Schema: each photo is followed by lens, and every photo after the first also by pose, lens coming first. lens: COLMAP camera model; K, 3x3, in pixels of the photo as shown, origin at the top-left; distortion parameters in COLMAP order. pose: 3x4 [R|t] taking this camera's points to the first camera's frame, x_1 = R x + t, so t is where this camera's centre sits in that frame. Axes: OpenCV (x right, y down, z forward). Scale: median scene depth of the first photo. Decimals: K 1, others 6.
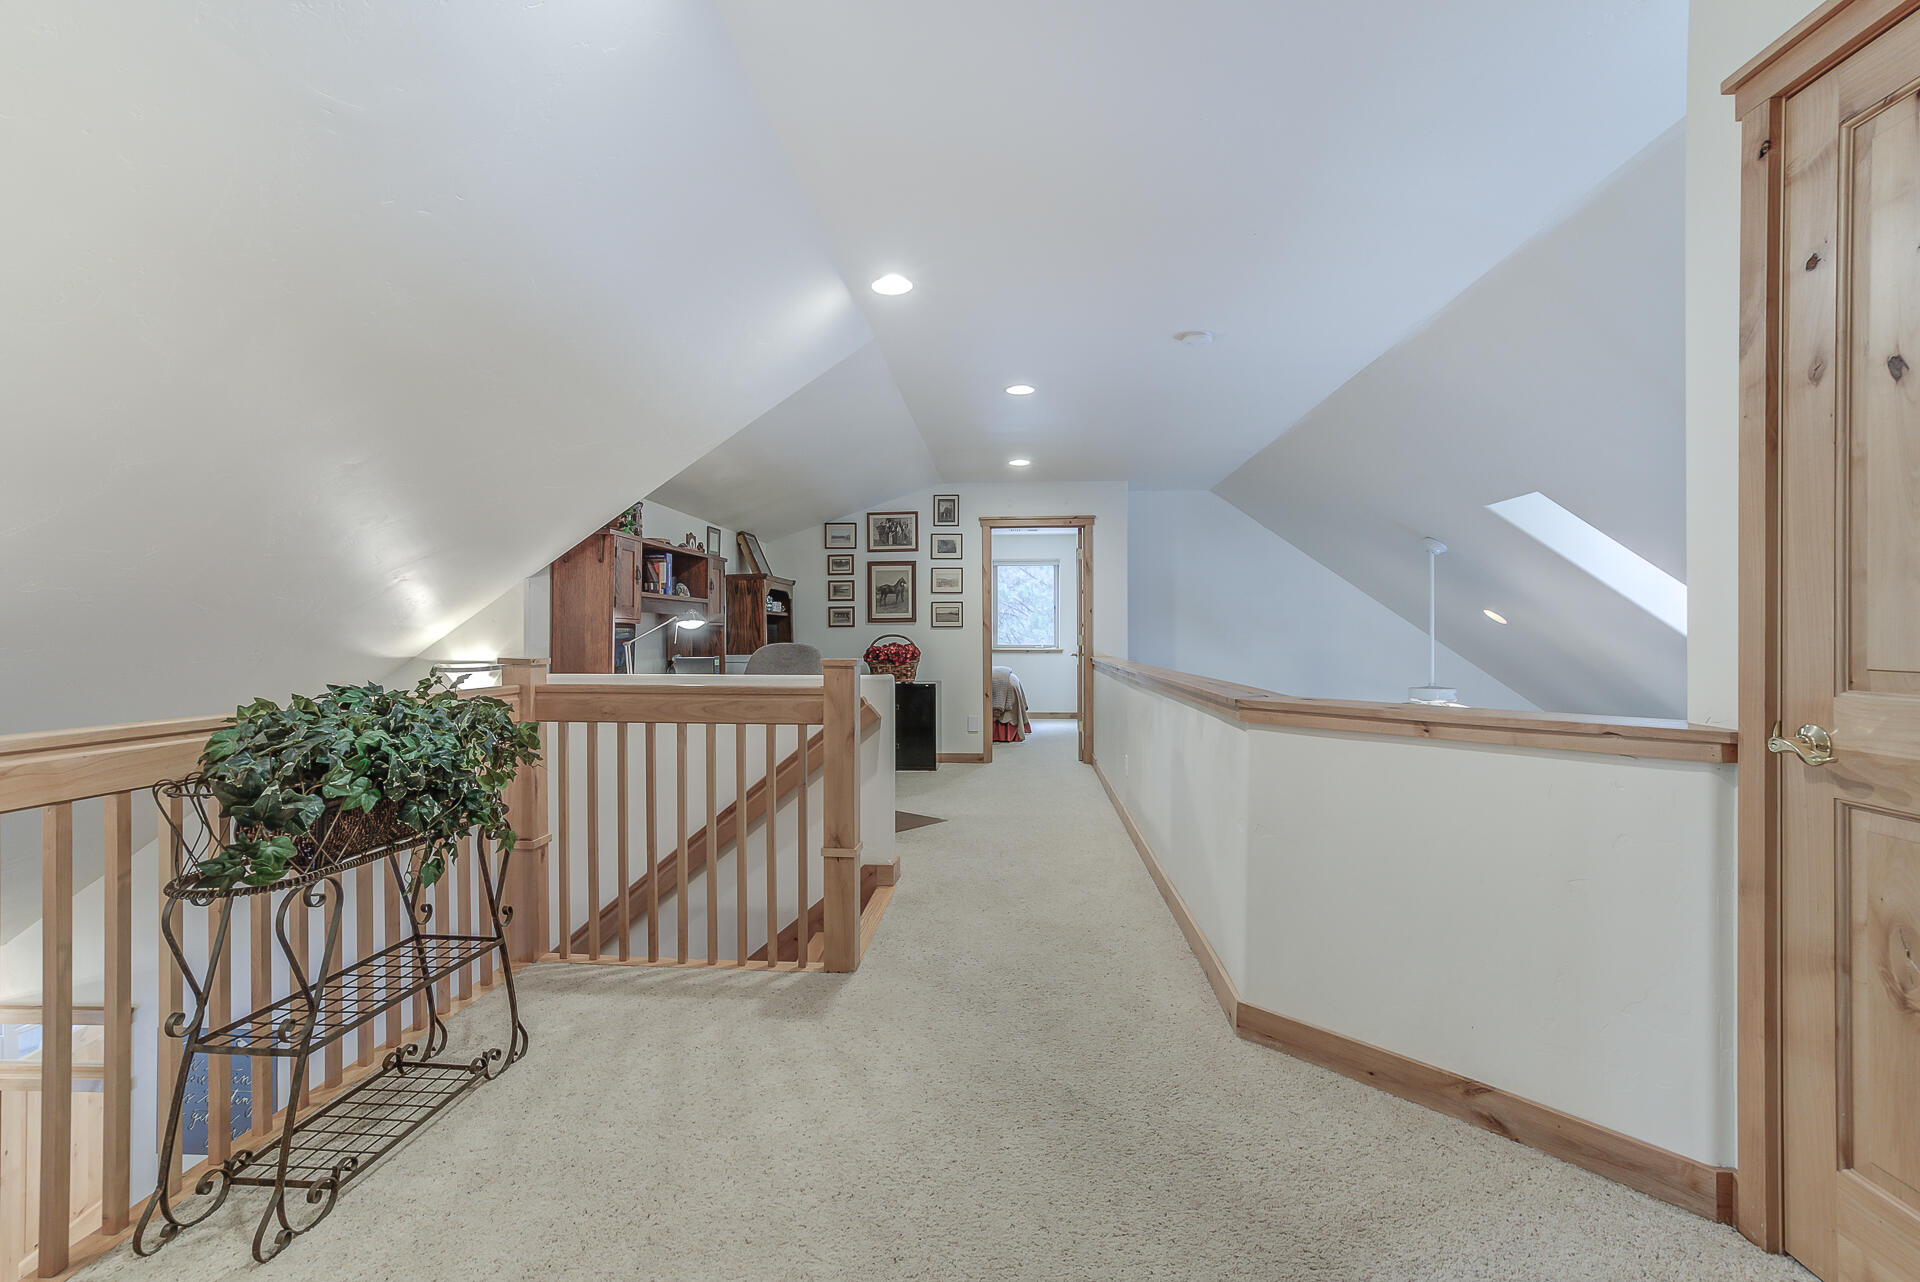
lens RADIAL K [[904.6, 0, 952.2], [0, 904.6, 636.9], [0, 0, 1]] dist [-0.033895, 0.025354]
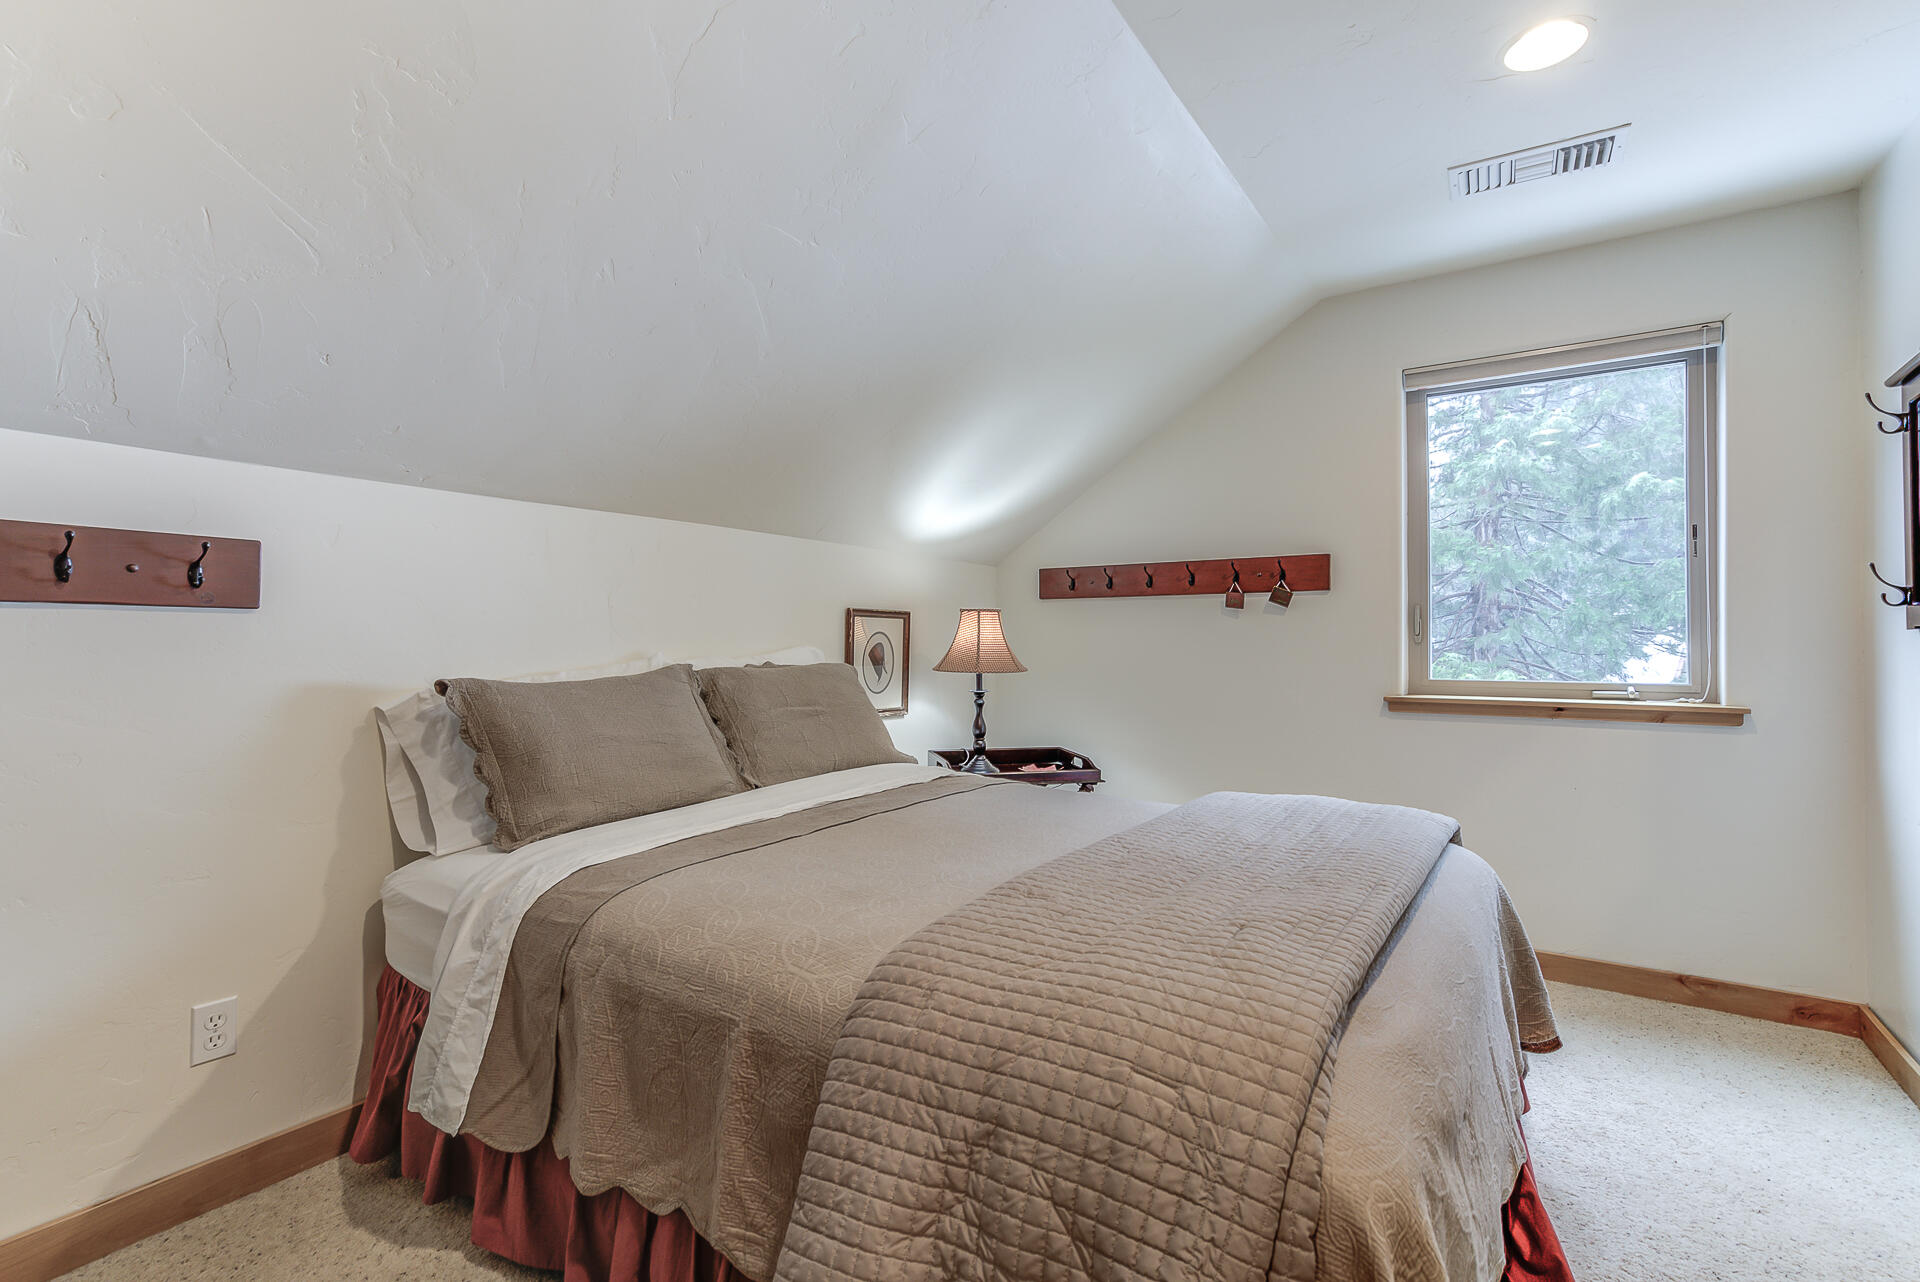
lens RADIAL K [[904.6, 0, 952.2], [0, 904.6, 636.9], [0, 0, 1]] dist [-0.033895, 0.025354]
pose [[0.870584, -0.000015, -0.492019, 0.088386], [-0.005803, 0.999930, -0.010298, -0.000551], [0.491985, 0.011820, 0.870523, 1.047498]]
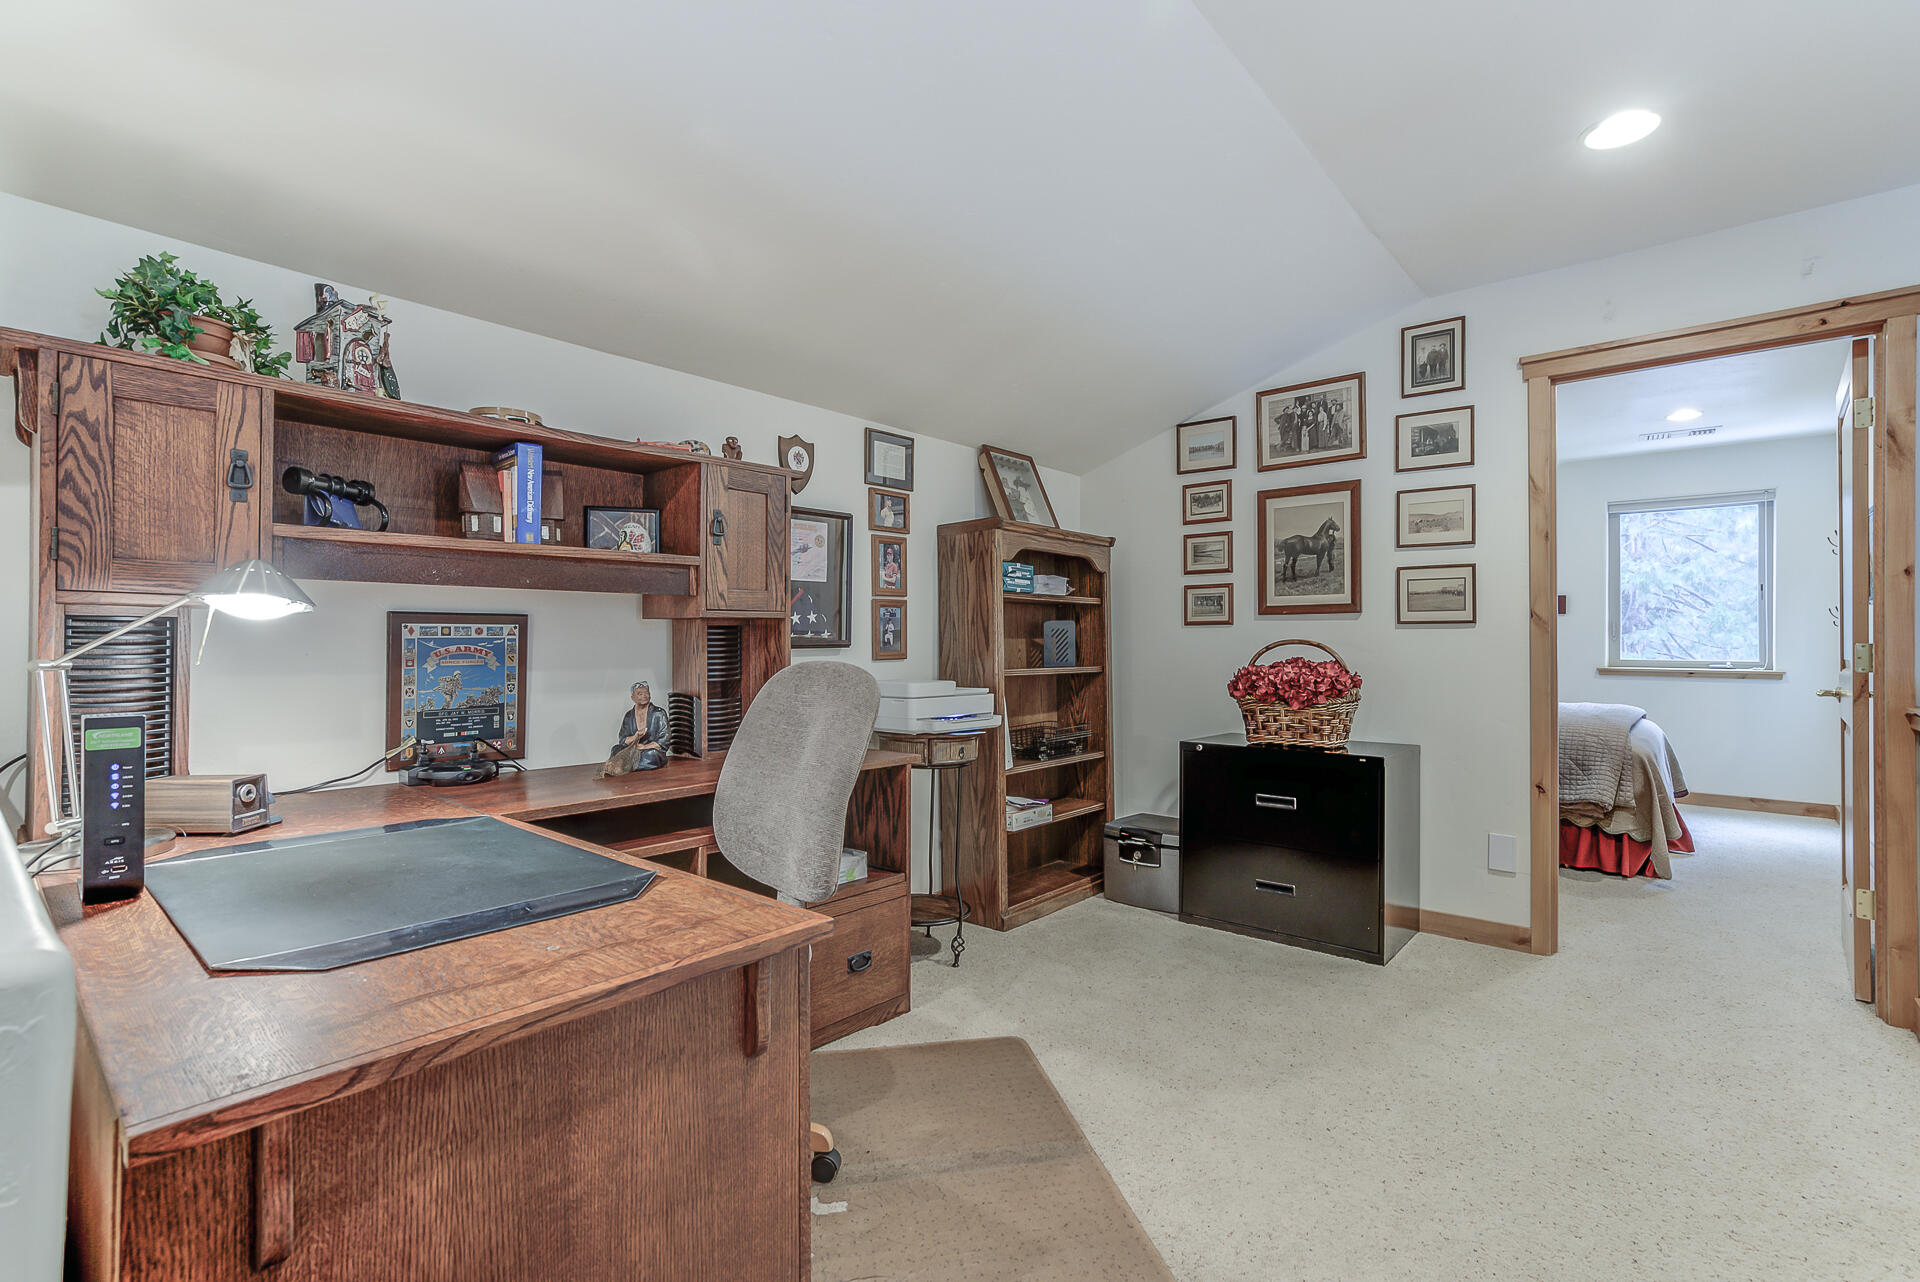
lens RADIAL K [[904.6, 0, 952.2], [0, 904.6, 636.9], [0, 0, 1]] dist [-0.033895, 0.025354]
pose [[0.812958, 0.001552, -0.582320, 0.056930], [-0.004468, 0.999984, -0.003572, -0.001572], [0.582305, 0.005505, 0.812952, 0.506679]]
